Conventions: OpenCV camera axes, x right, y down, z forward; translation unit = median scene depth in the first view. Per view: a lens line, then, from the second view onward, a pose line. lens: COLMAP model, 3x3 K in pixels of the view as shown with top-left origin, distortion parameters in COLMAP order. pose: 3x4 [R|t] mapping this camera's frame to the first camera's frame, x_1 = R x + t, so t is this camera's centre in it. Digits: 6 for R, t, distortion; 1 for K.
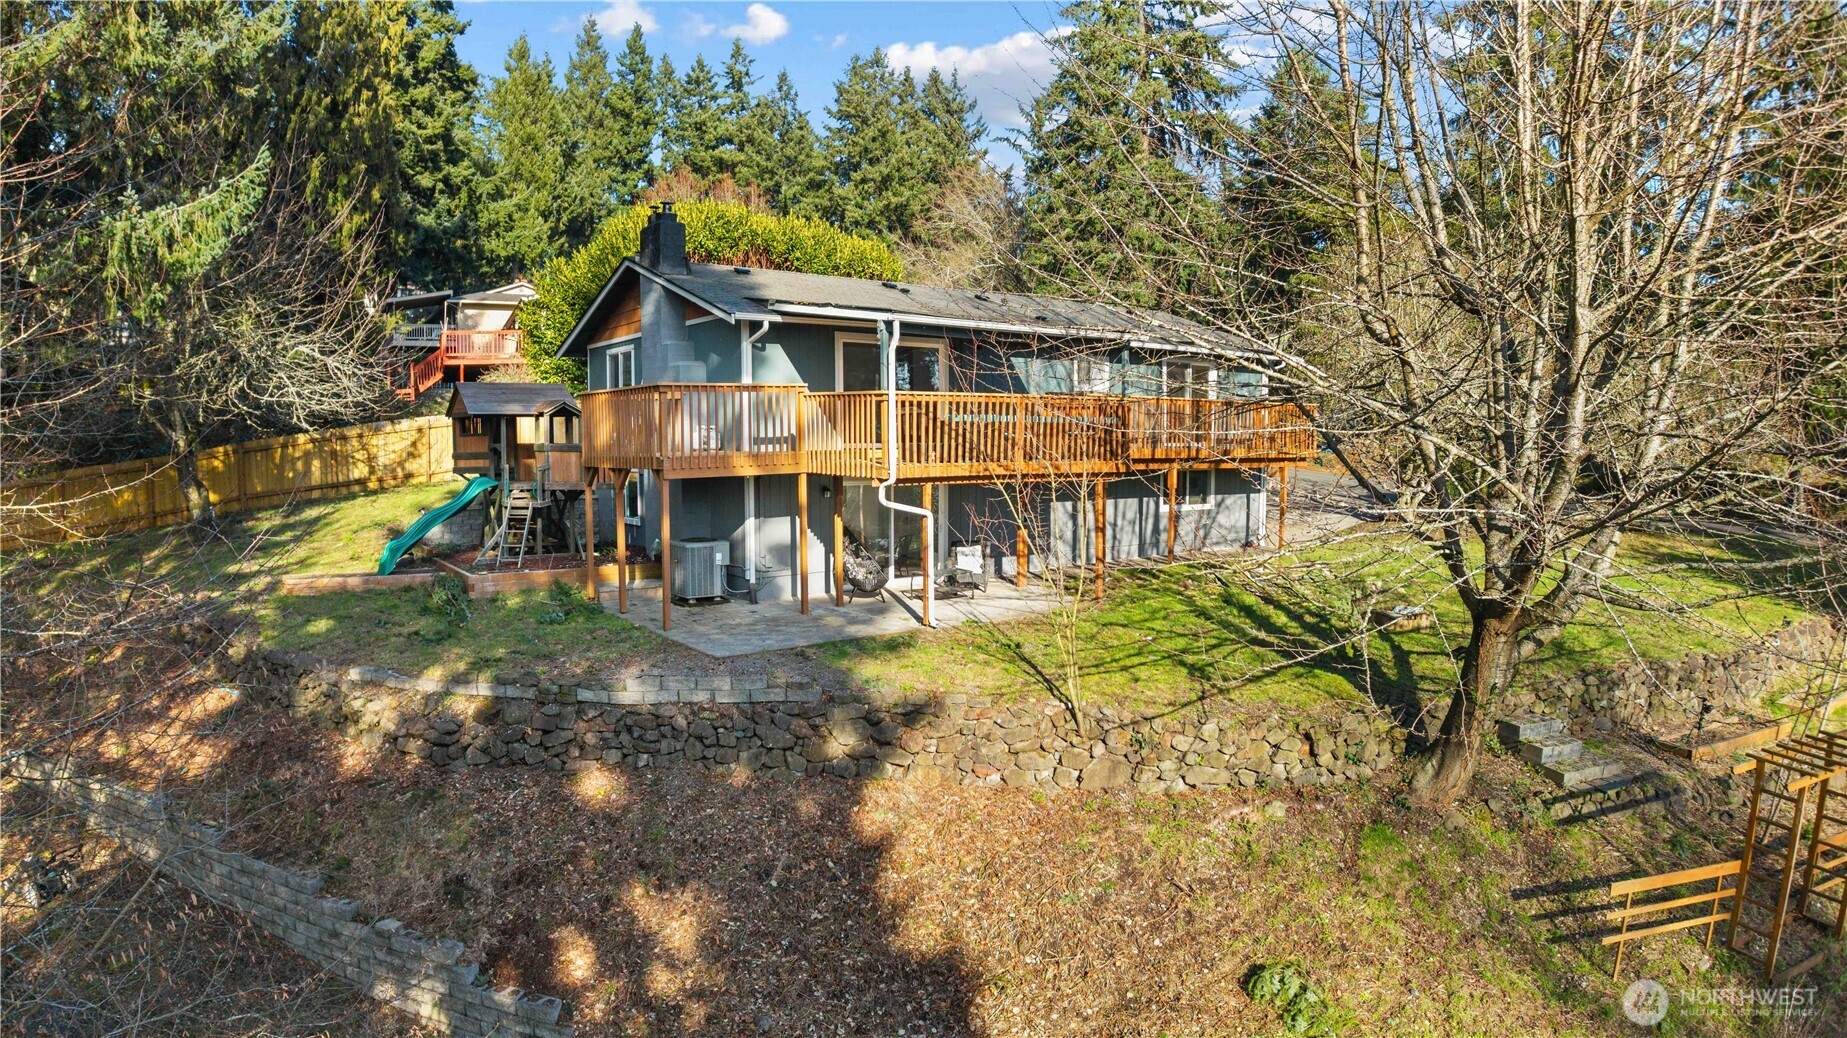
lens RADIAL K [[1167.4, 0, 923.5], [0, 1167.4, 519.0], [0, 0, 1]] dist [-0.220284, 0.044779]
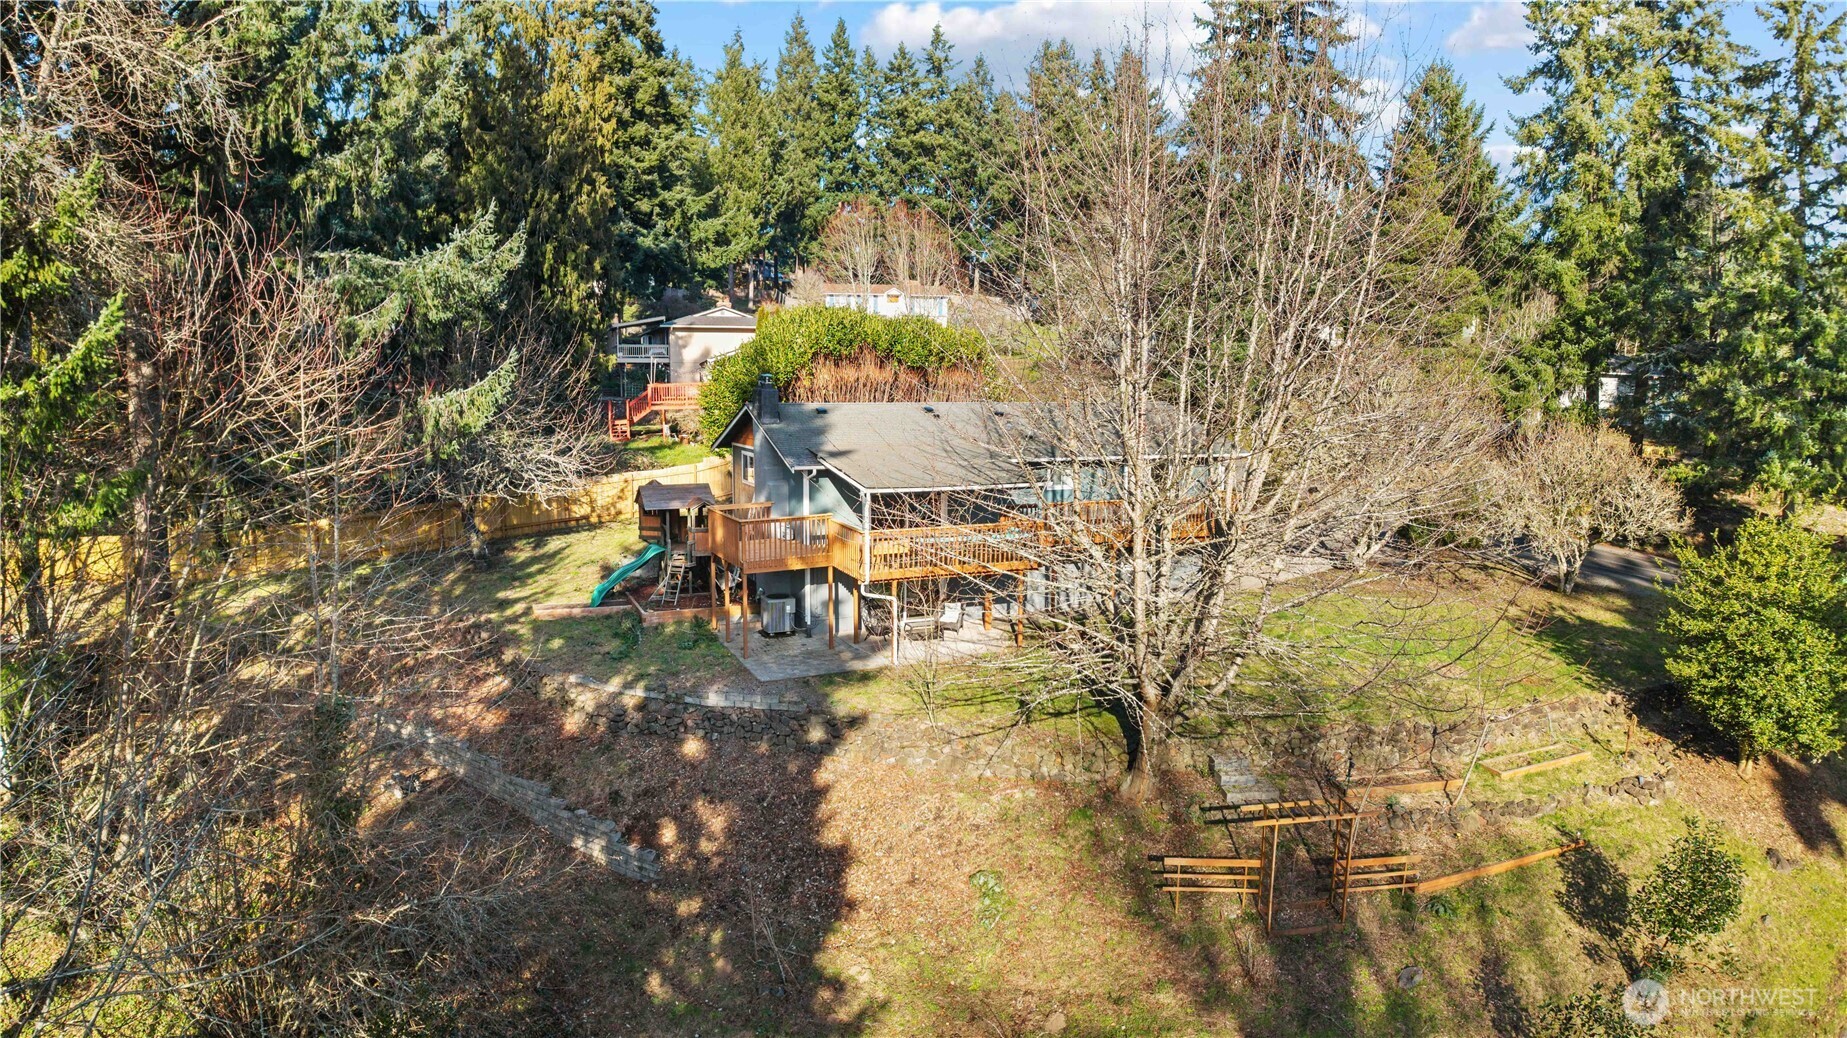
lens RADIAL K [[1243.1, 0, 923.5], [0, 1243.1, 519.0], [0, 0, 1]] dist [-0.210639, -0.000544]
pose [[0.975717, 0.040984, -0.215165, 0.279227], [-0.024248, 0.996512, 0.079850, -0.173895], [0.217687, -0.072694, 0.973308, -0.485262]]
